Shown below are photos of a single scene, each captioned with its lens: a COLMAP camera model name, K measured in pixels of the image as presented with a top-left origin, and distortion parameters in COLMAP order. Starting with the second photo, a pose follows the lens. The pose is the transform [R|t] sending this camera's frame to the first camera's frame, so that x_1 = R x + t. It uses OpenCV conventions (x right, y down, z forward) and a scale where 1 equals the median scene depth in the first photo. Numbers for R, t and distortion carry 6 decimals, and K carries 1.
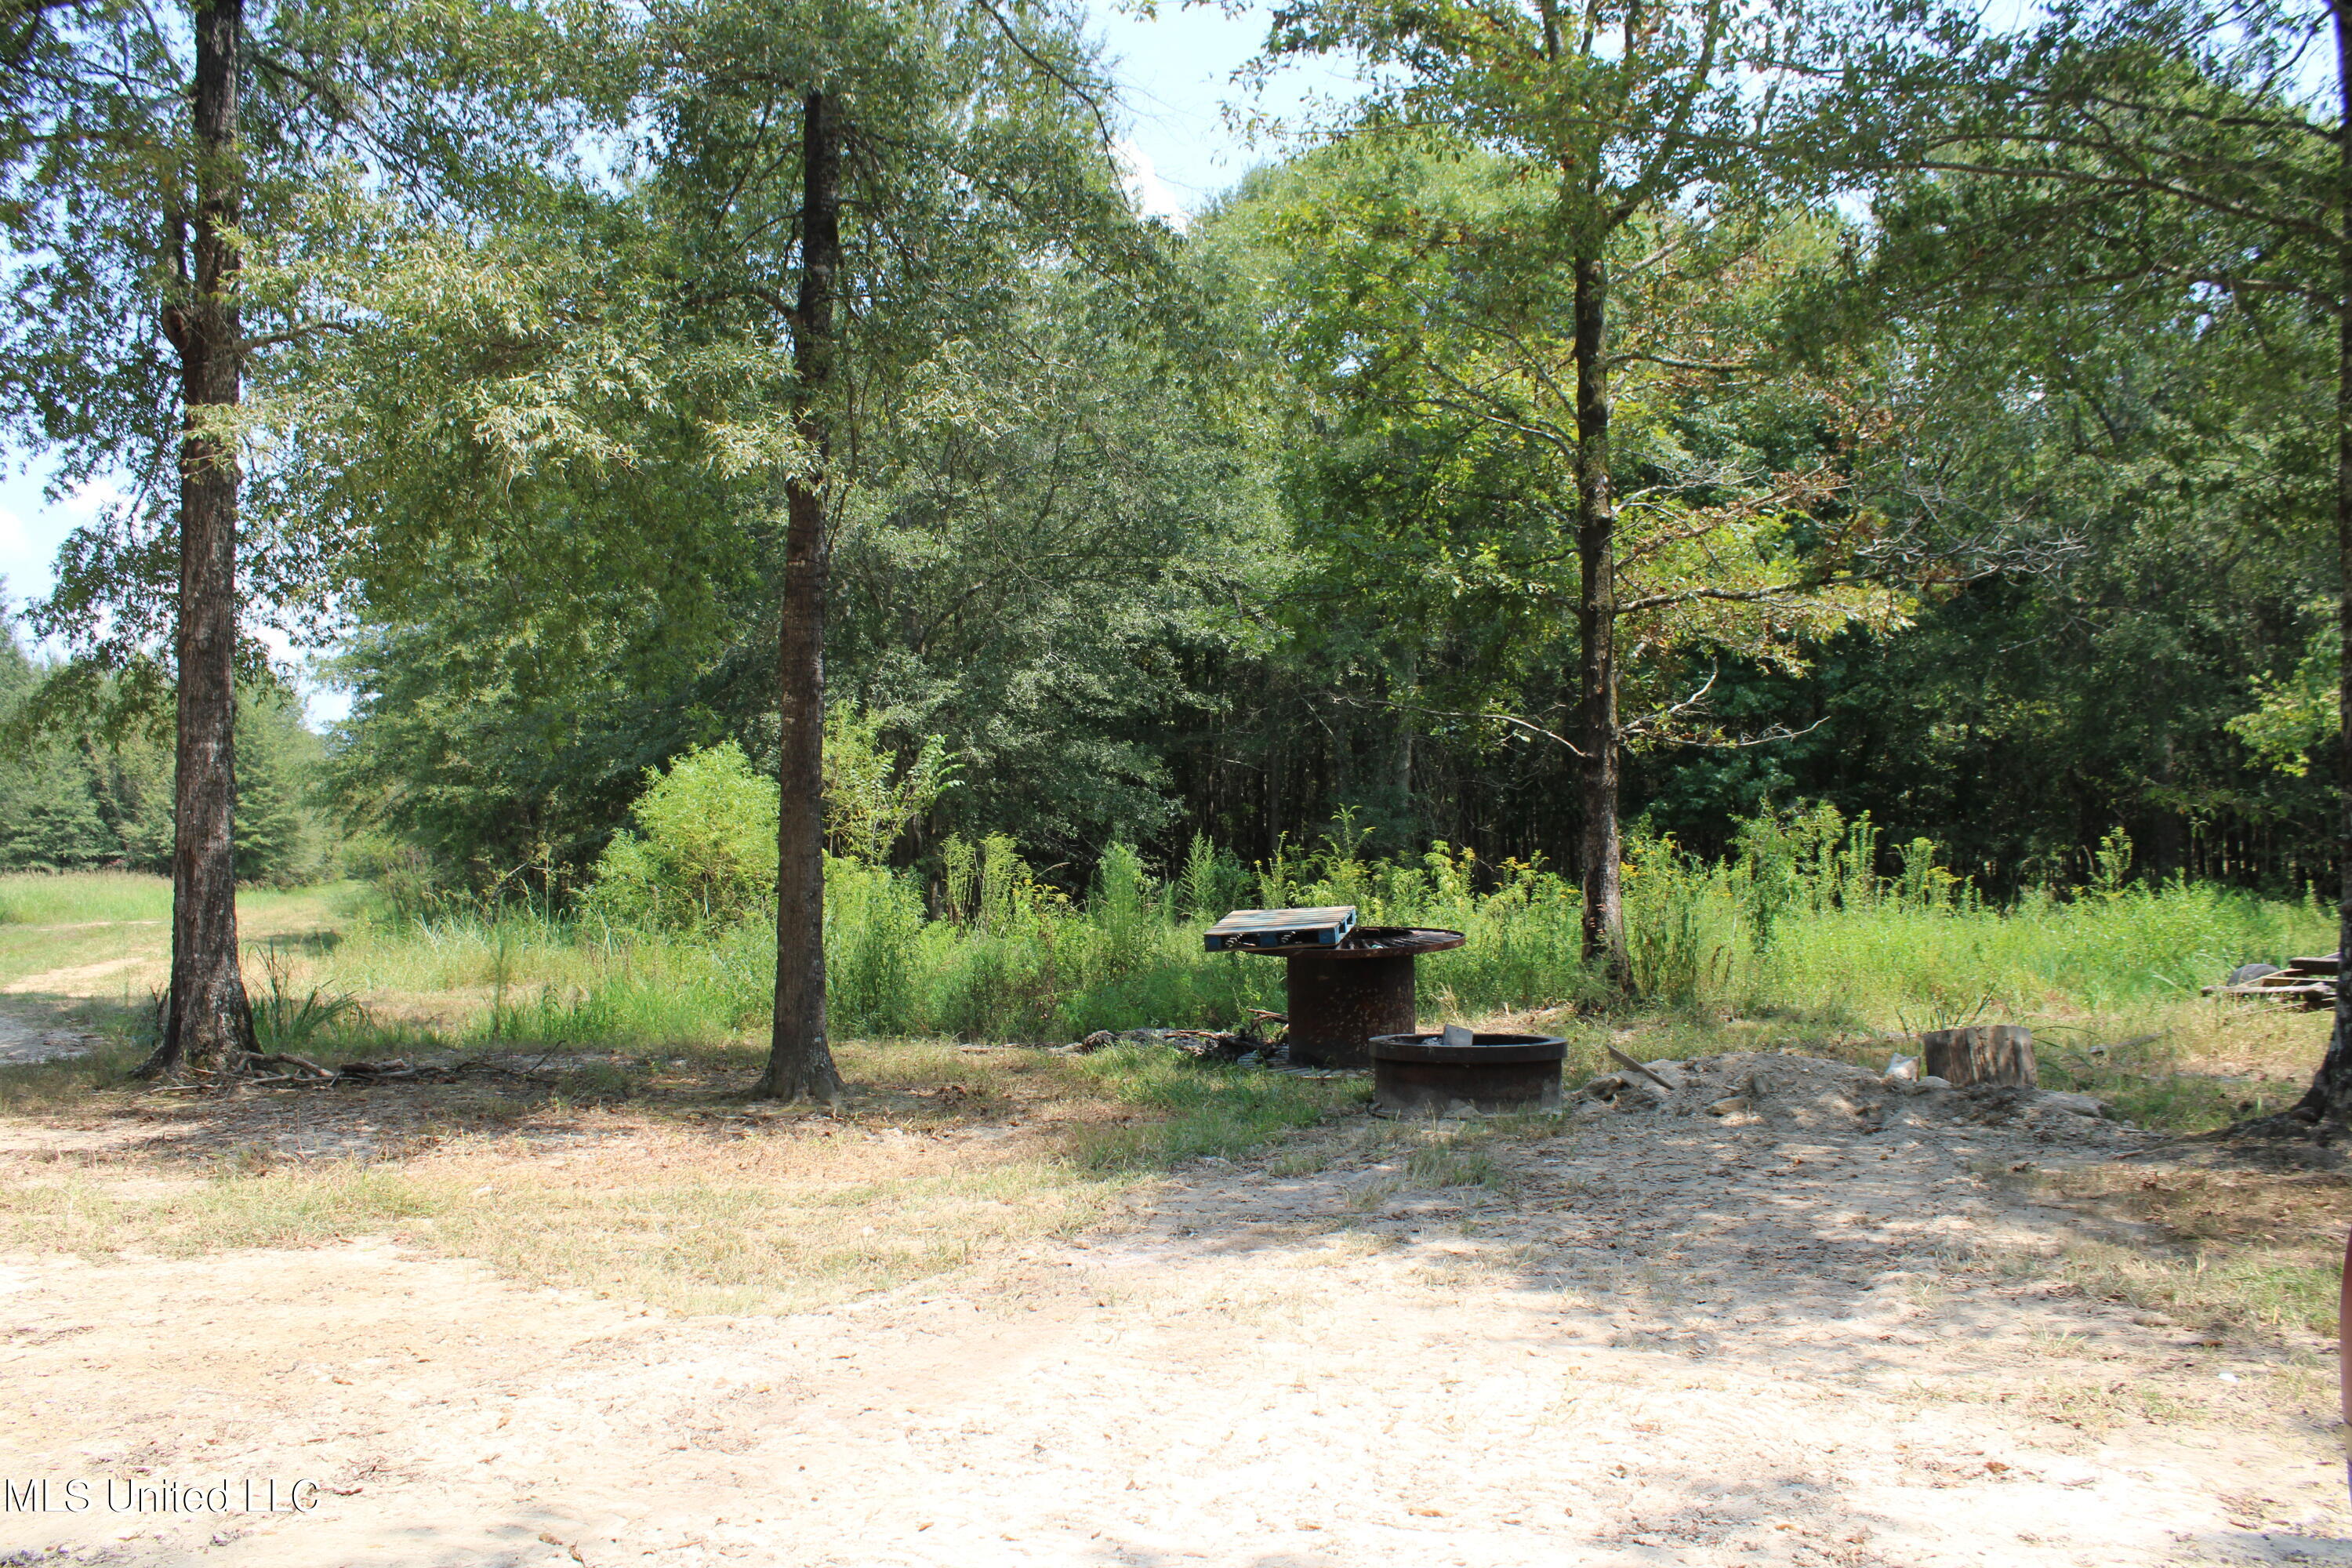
lens RADIAL K [[1929.6, 0, 1172.2], [0, 1929.6, 780.0], [0, 0, 1]] dist [-0.170514, 0.141507]
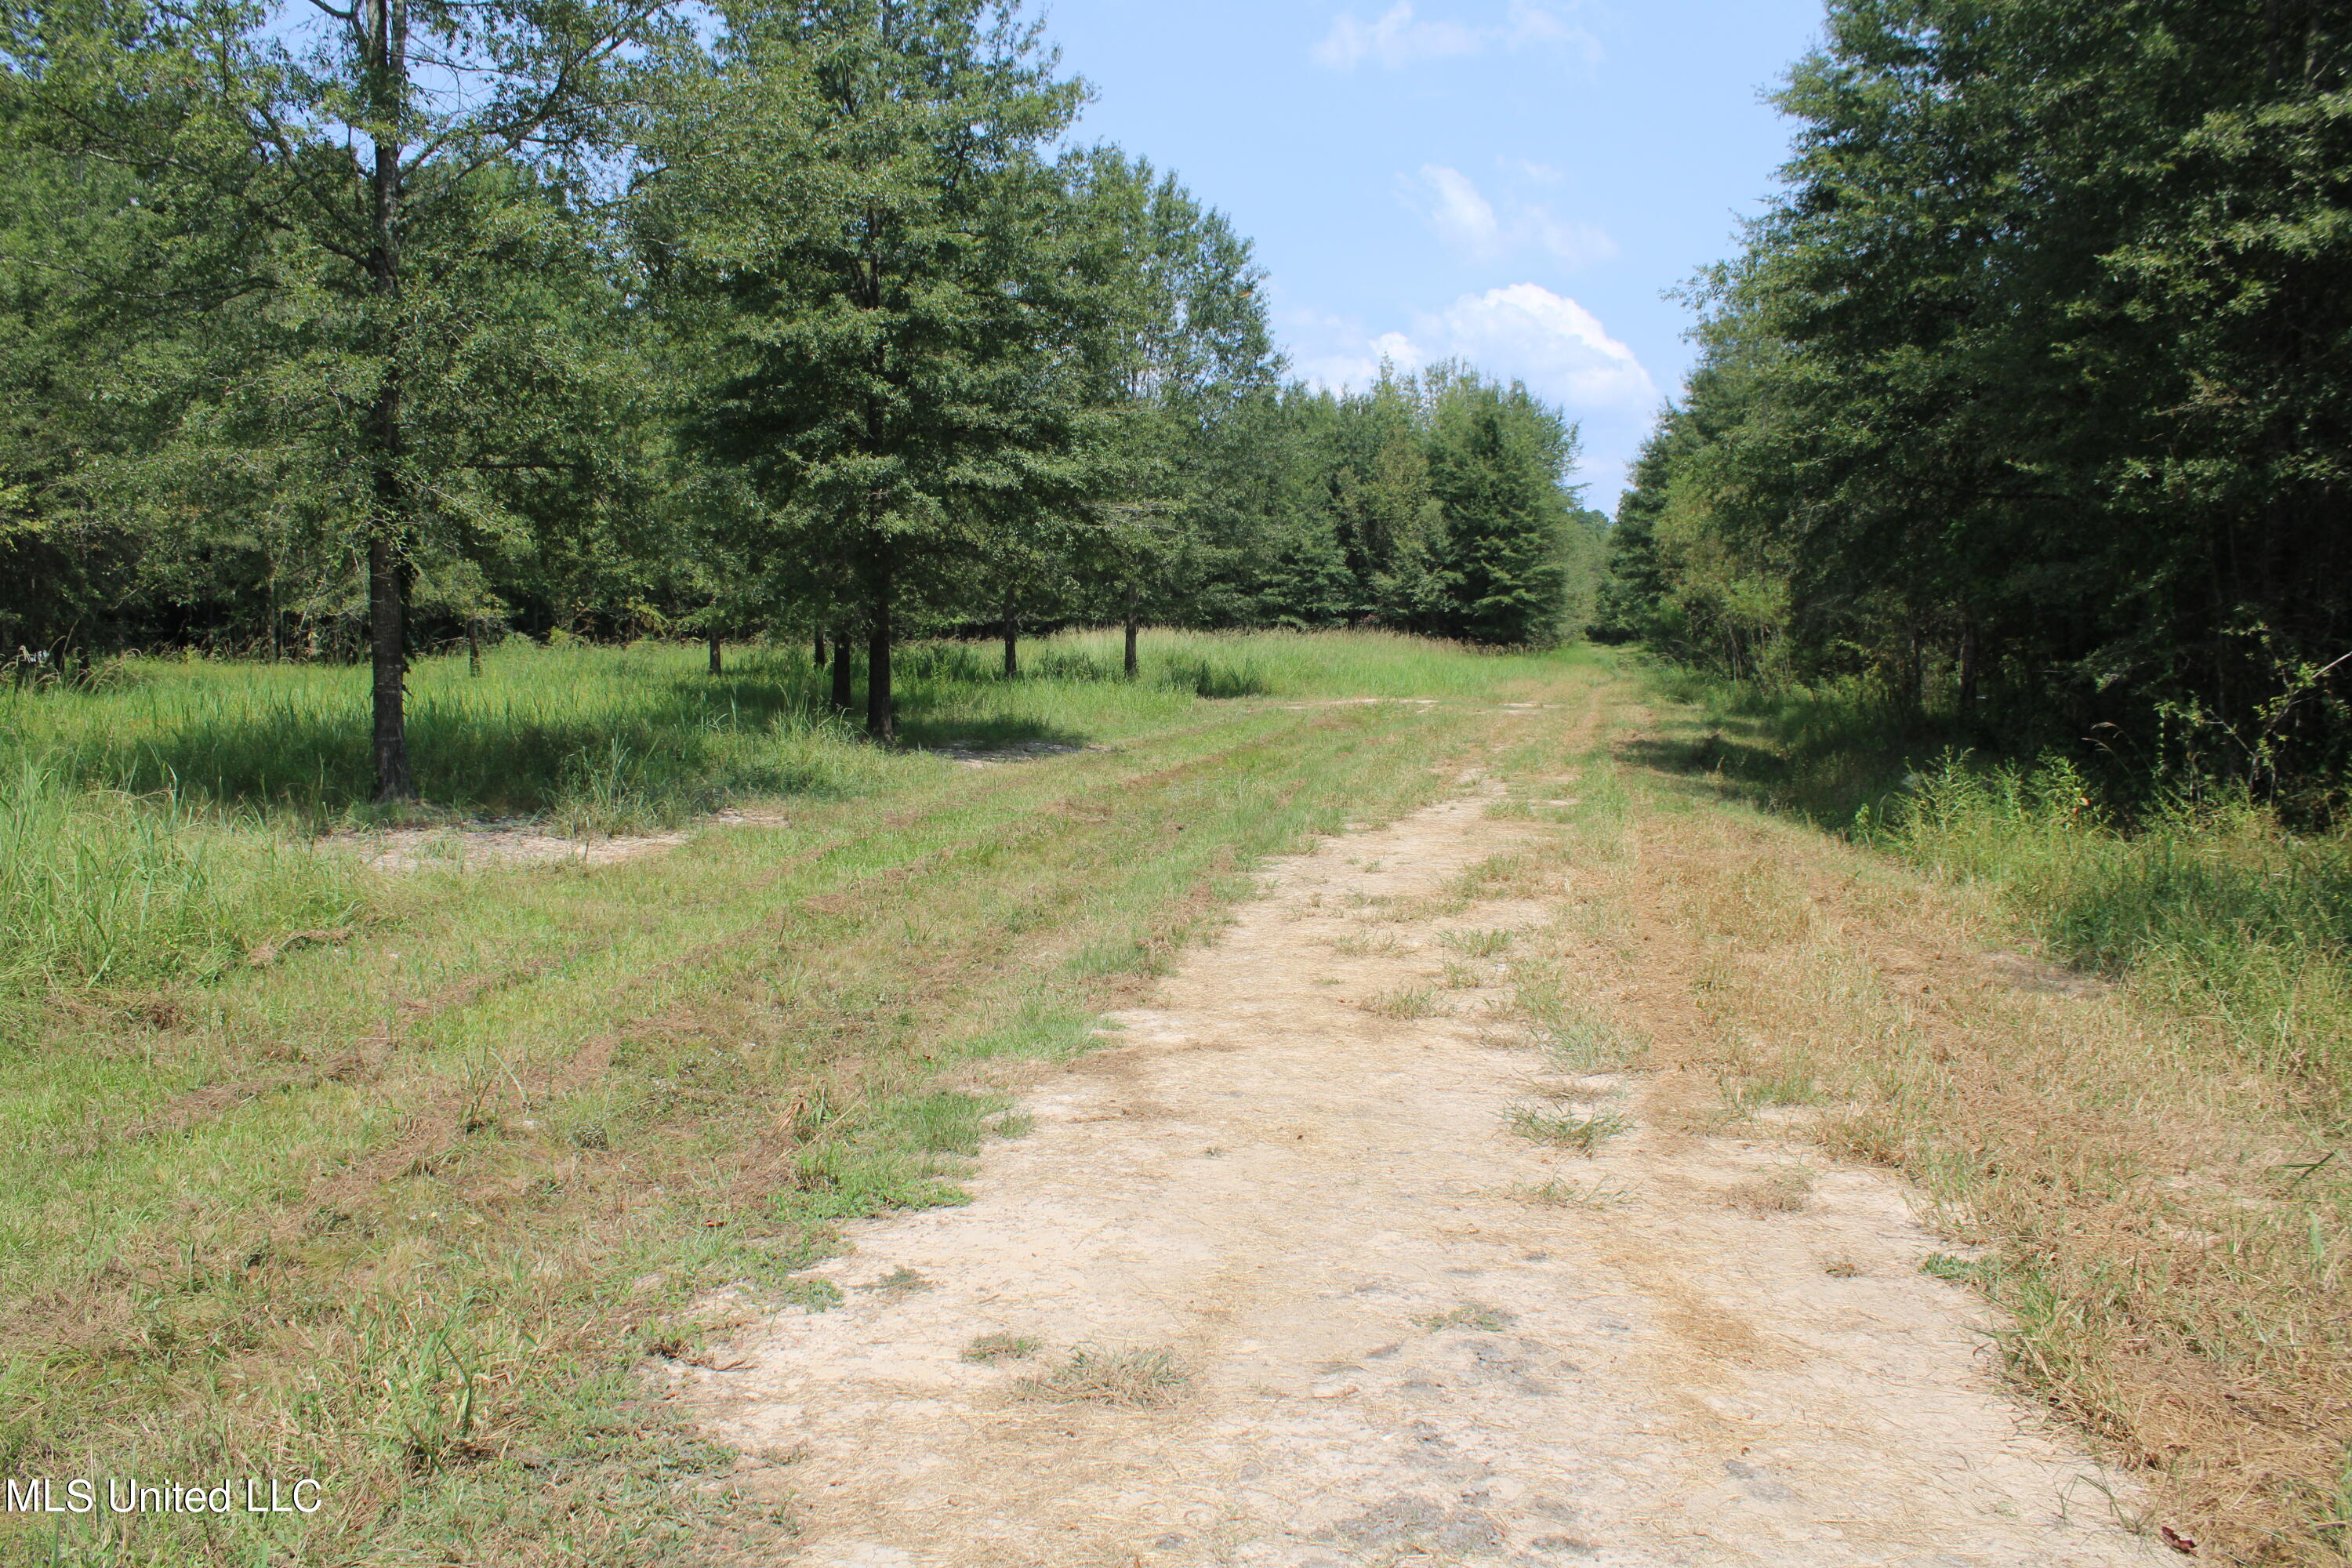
lens RADIAL K [[1931.1, 0, 1176.0], [0, 1931.1, 784.0], [0, 0, 1]] dist [-0.184536, 0.158408]
pose [[0.822187, 0.067321, -0.565223, -0.360895], [0.003900, 0.992292, 0.123861, 0.026235], [0.569204, -0.104041, 0.815587, 0.569963]]
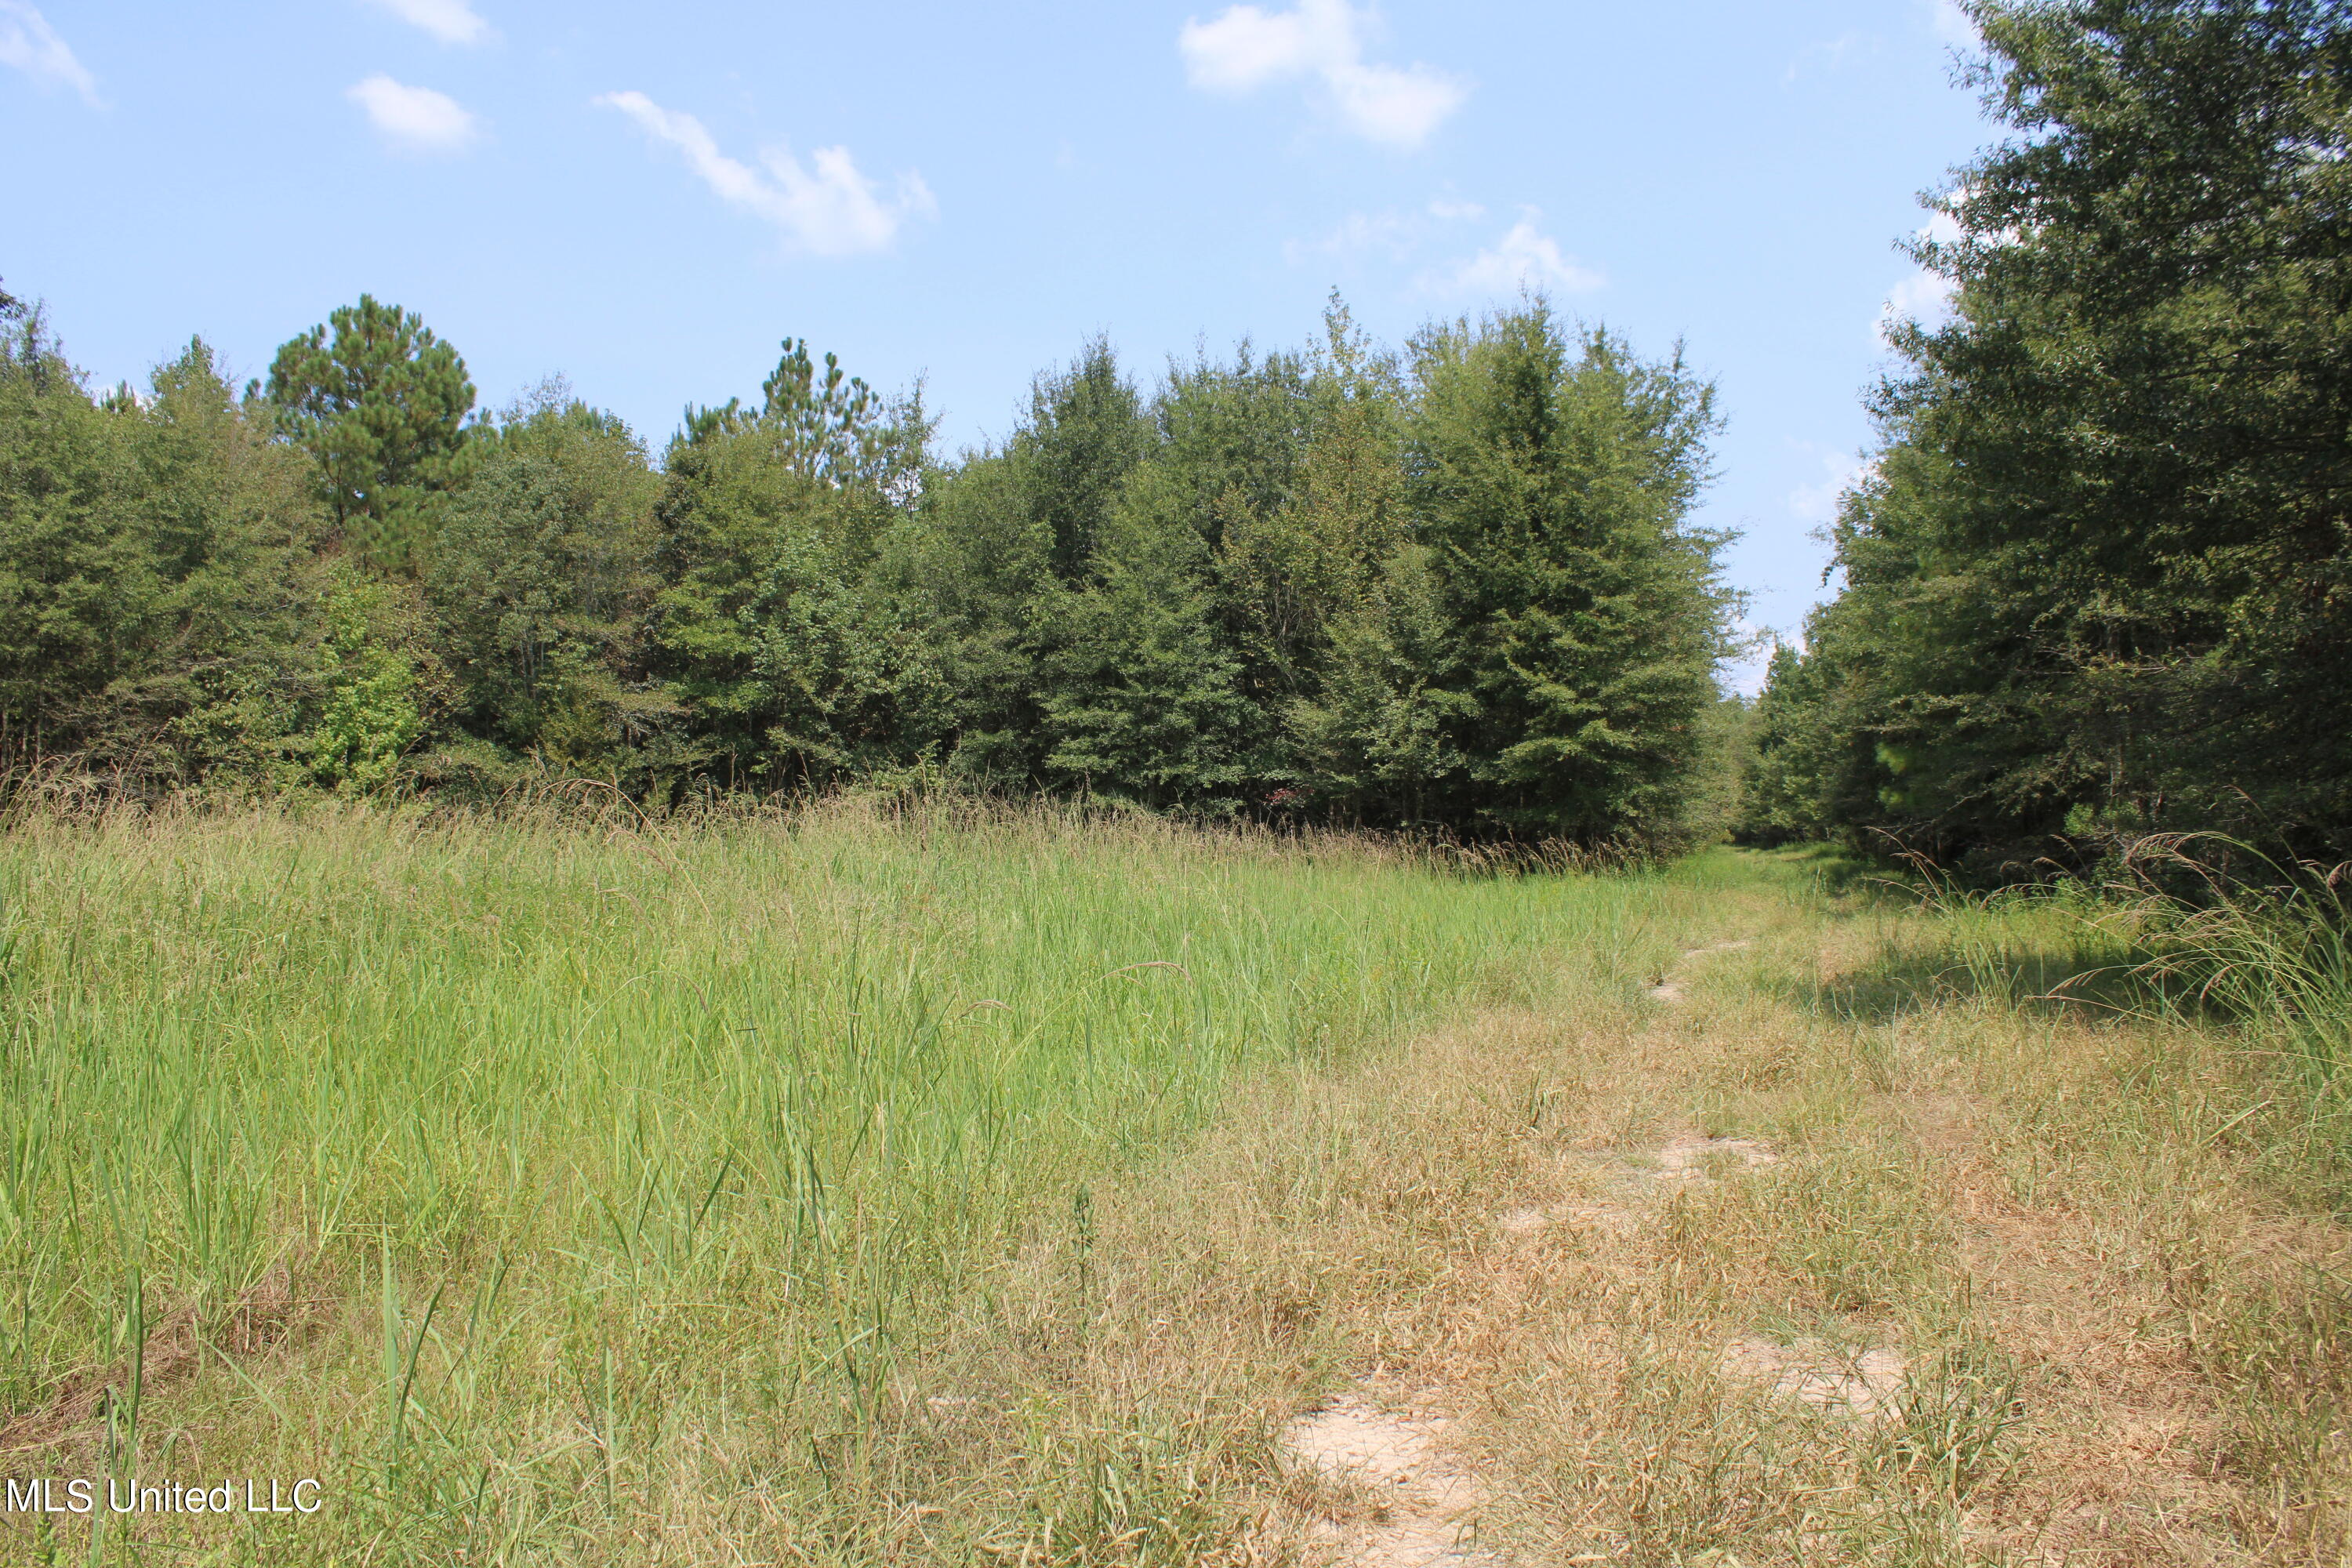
lens RADIAL K [[1931.1, 0, 1176.0], [0, 1931.1, 784.0], [0, 0, 1]] dist [-0.184536, 0.158408]
pose [[0.781201, -0.008405, -0.624223, -0.946633], [0.020306, 0.999722, 0.011952, 0.107047], [0.623950, -0.022013, 0.781154, 1.931949]]
